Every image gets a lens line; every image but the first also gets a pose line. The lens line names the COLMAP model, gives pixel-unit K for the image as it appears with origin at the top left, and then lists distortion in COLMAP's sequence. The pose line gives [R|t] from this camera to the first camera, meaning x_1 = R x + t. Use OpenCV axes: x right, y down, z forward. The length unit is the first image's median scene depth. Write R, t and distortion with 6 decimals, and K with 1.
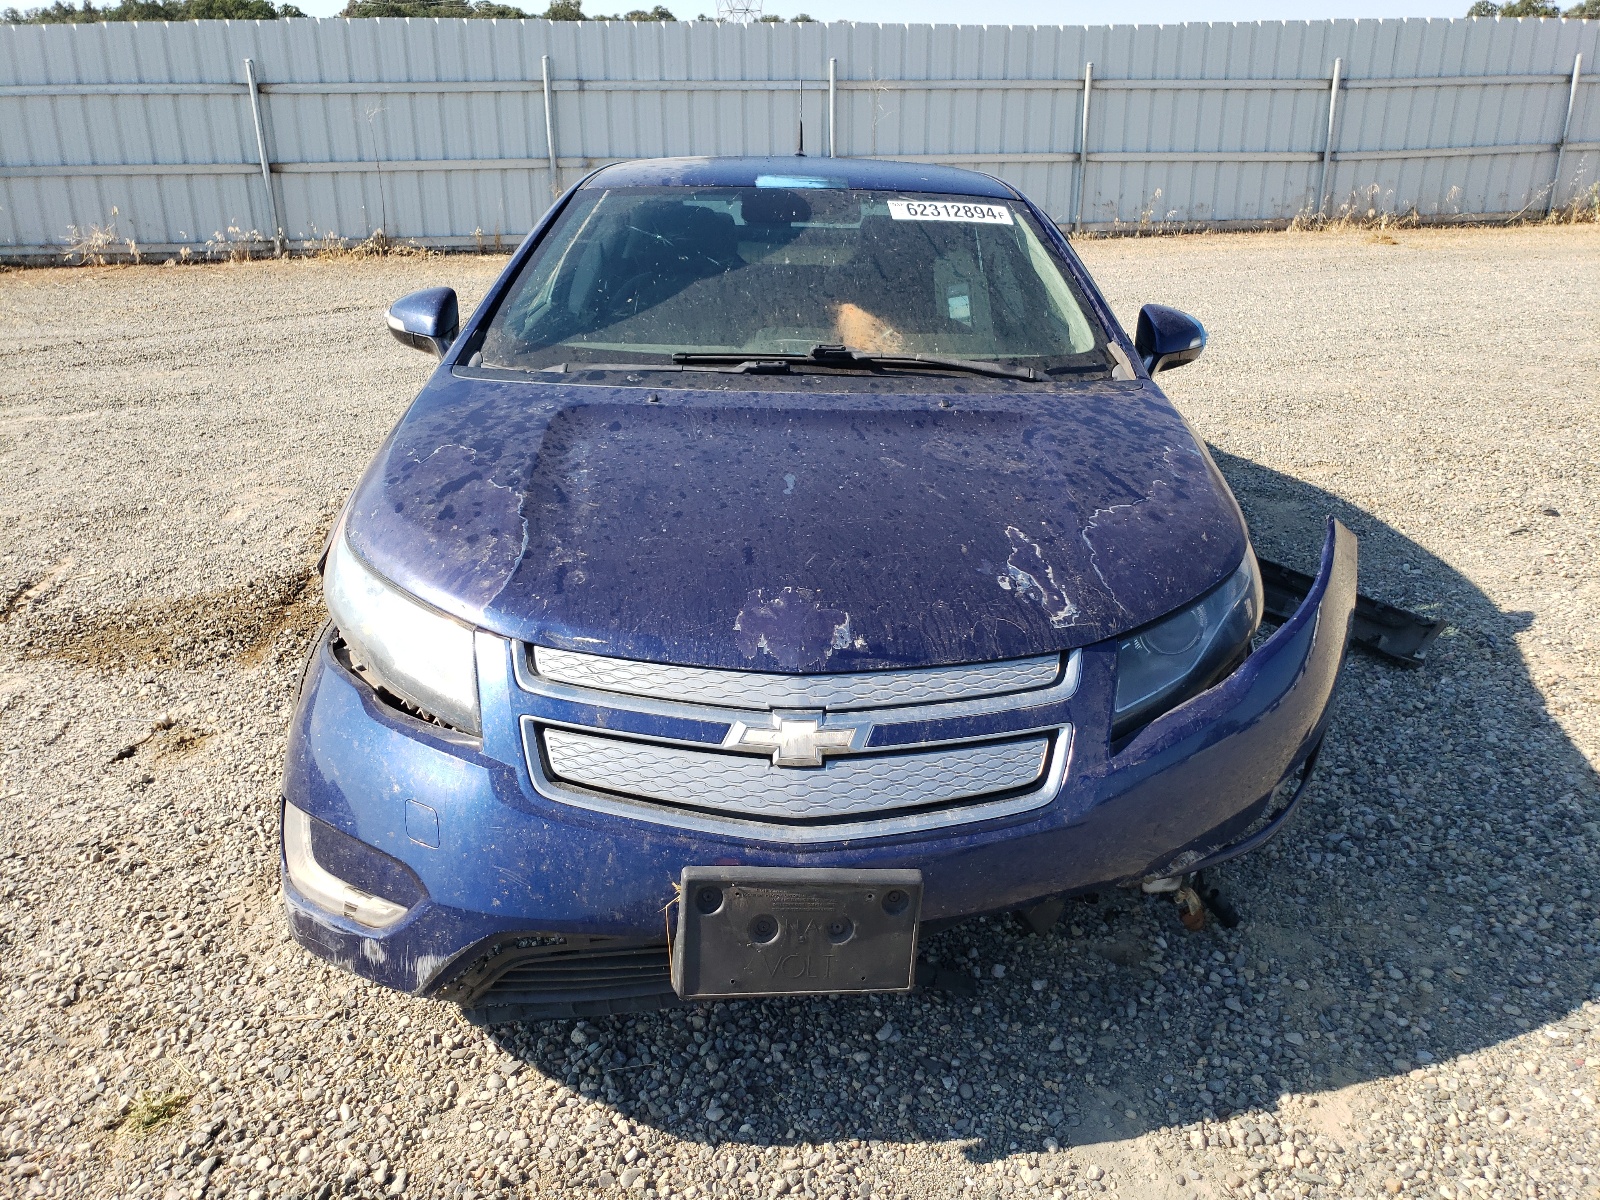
lens RADIAL K [[1237.2, 0, 800.0], [0, 1237.2, 600.0], [0, 0, 1]] dist [0.001681, 0.000983]
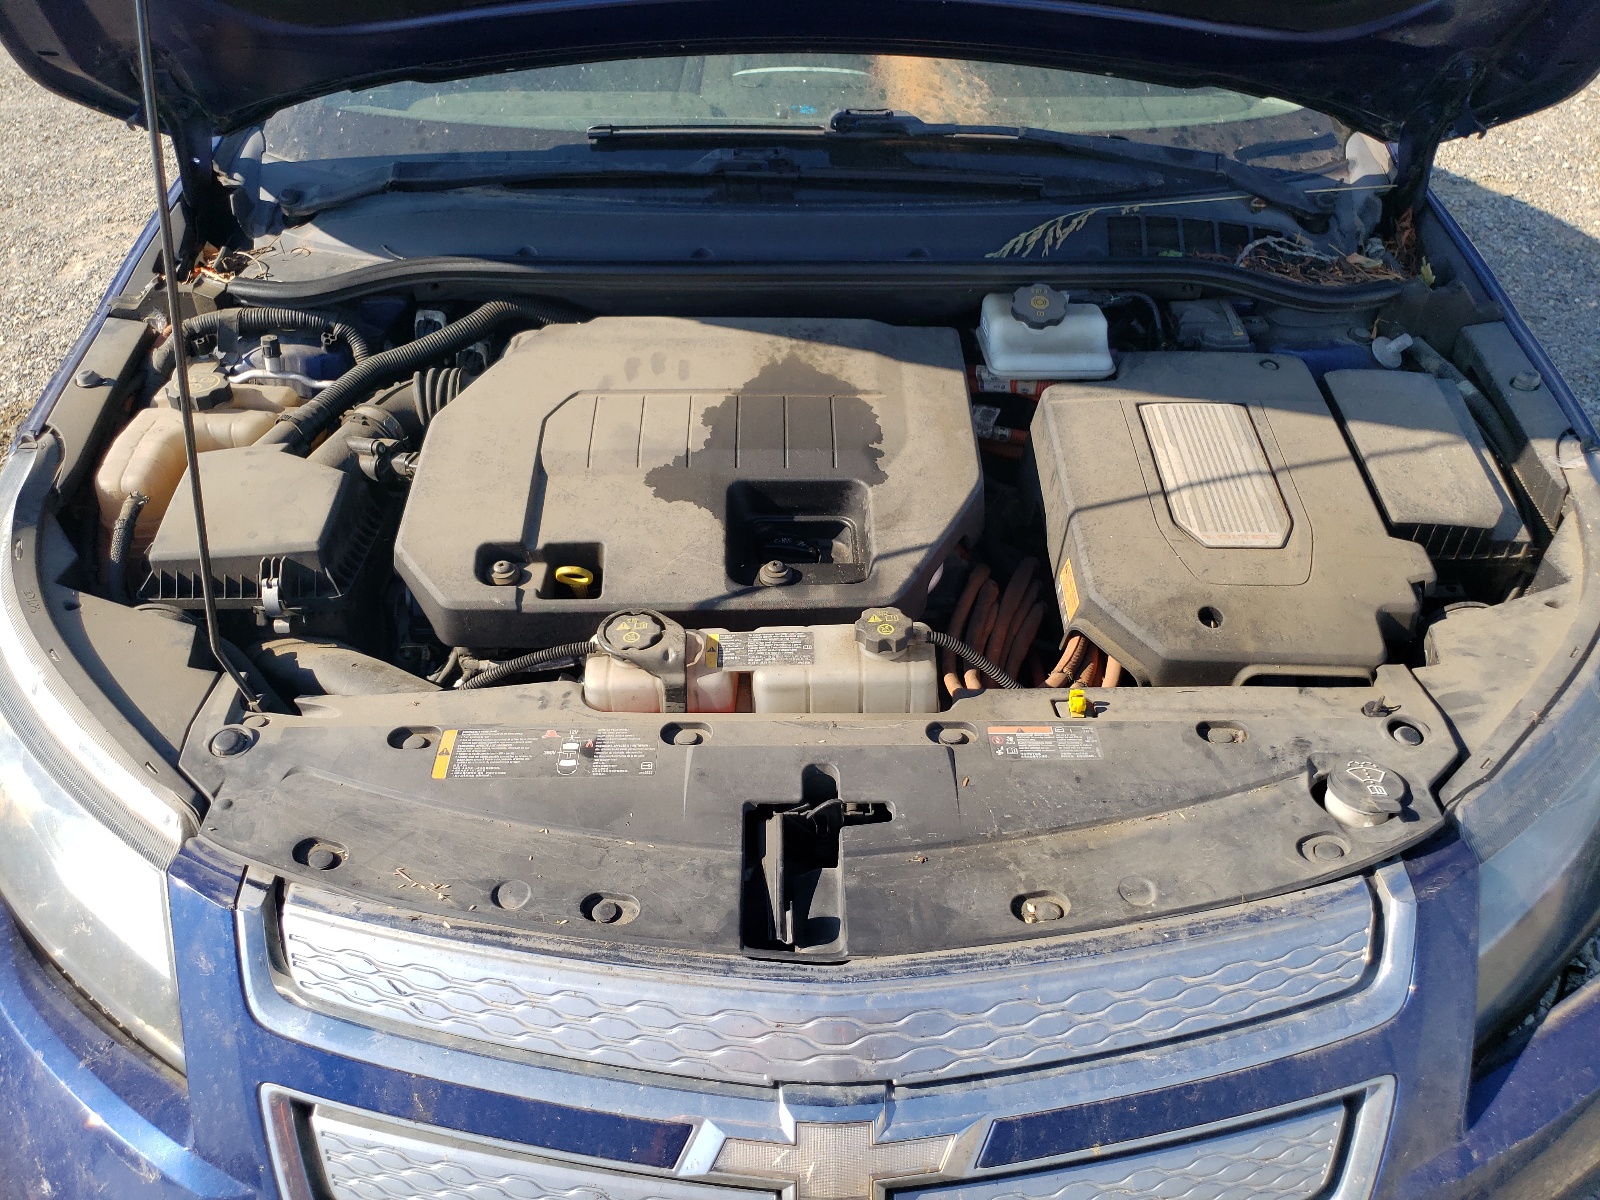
lens RADIAL K [[1237.2, 0, 800.0], [0, 1237.2, 600.0], [0, 0, 1]] dist [0.001681, 0.000983]
pose [[0.999902, -0.013798, -0.002388, -0.010709], [0.013929, 0.962389, 0.271319, -0.215669], [-0.001445, -0.271326, 0.962486, 0.581815]]
